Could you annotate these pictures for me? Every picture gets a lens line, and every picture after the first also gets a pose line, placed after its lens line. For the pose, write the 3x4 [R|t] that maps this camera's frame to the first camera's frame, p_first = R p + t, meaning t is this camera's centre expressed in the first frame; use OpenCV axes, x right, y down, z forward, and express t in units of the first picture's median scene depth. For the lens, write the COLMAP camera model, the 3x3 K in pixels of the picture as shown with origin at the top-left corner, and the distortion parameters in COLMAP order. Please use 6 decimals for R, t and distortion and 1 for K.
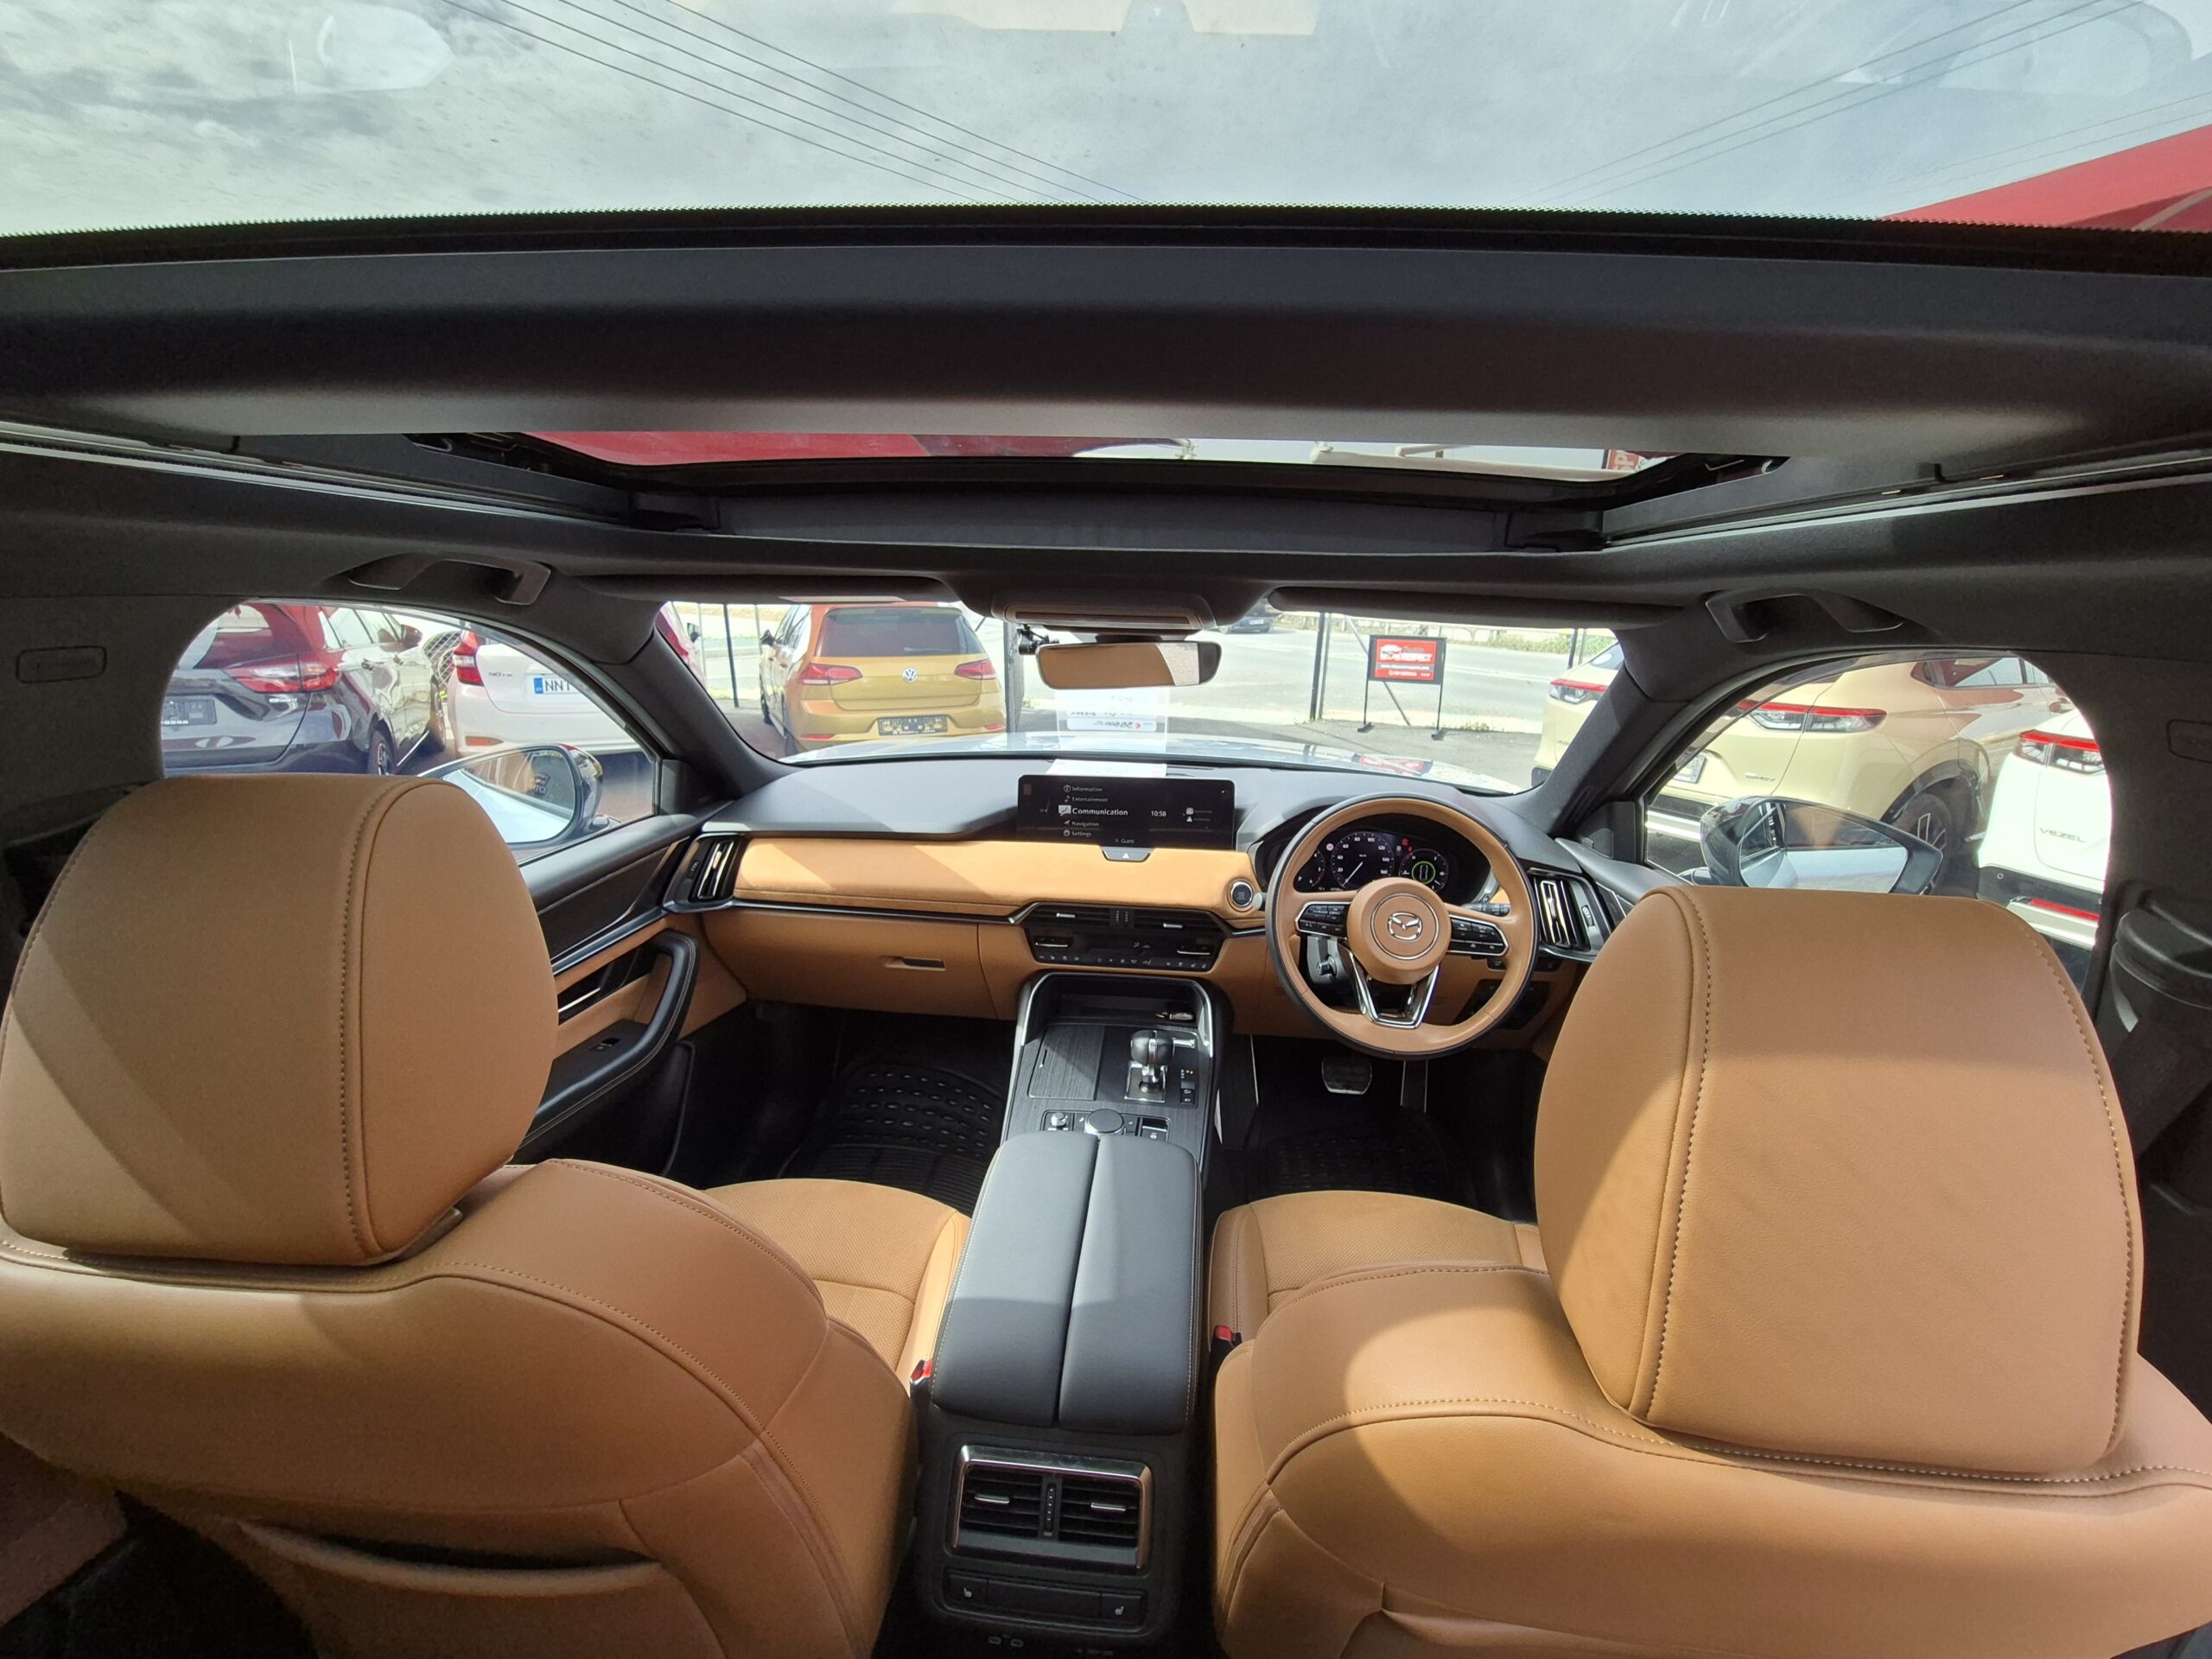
lens RADIAL K [[889.4, 0, 1099.6], [0, 889.4, 817.5], [0, 0, 1]] dist [-0.002781, -0.000002]
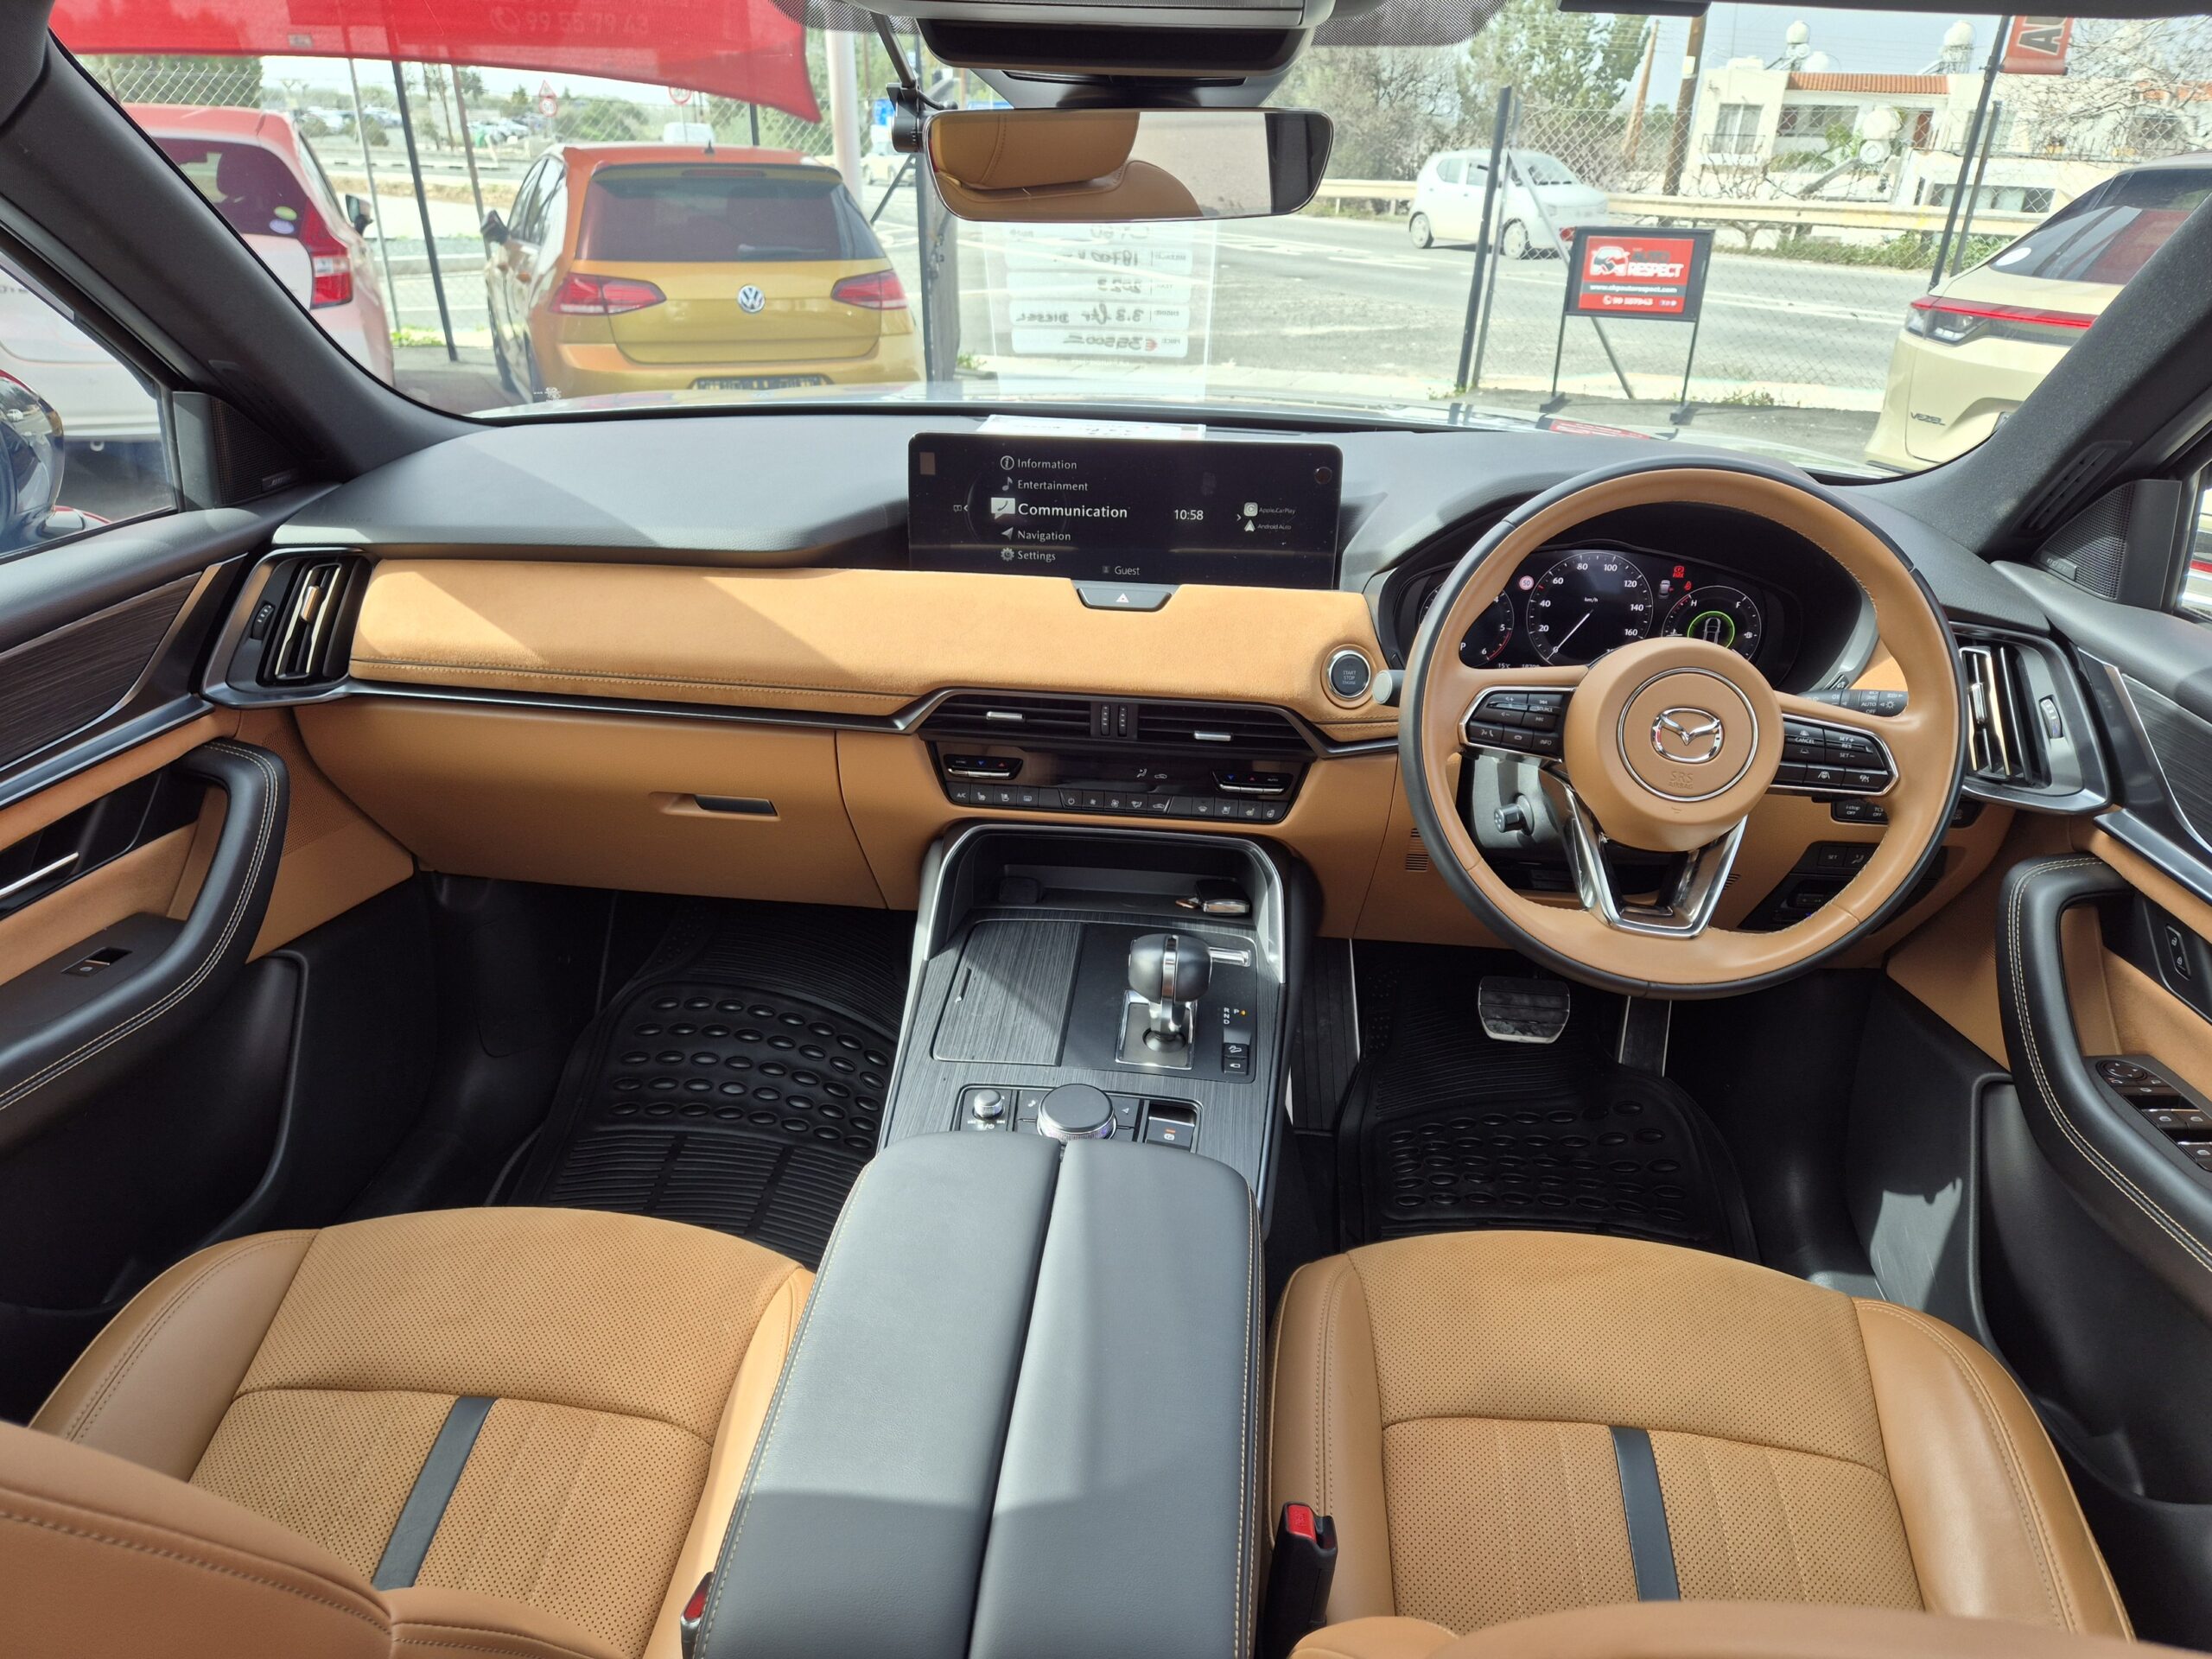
lens RADIAL K [[1470.0, 0, 1098.6], [0, 1470.0, 826.7], [0, 0, 1]] dist [0.044206, 0.000698]
pose [[0.999979, 0.003476, 0.005495, 0.011609], [-0.004382, 0.984631, 0.174593, 0.024474], [-0.004804, -0.174613, 0.984625, 0.151560]]
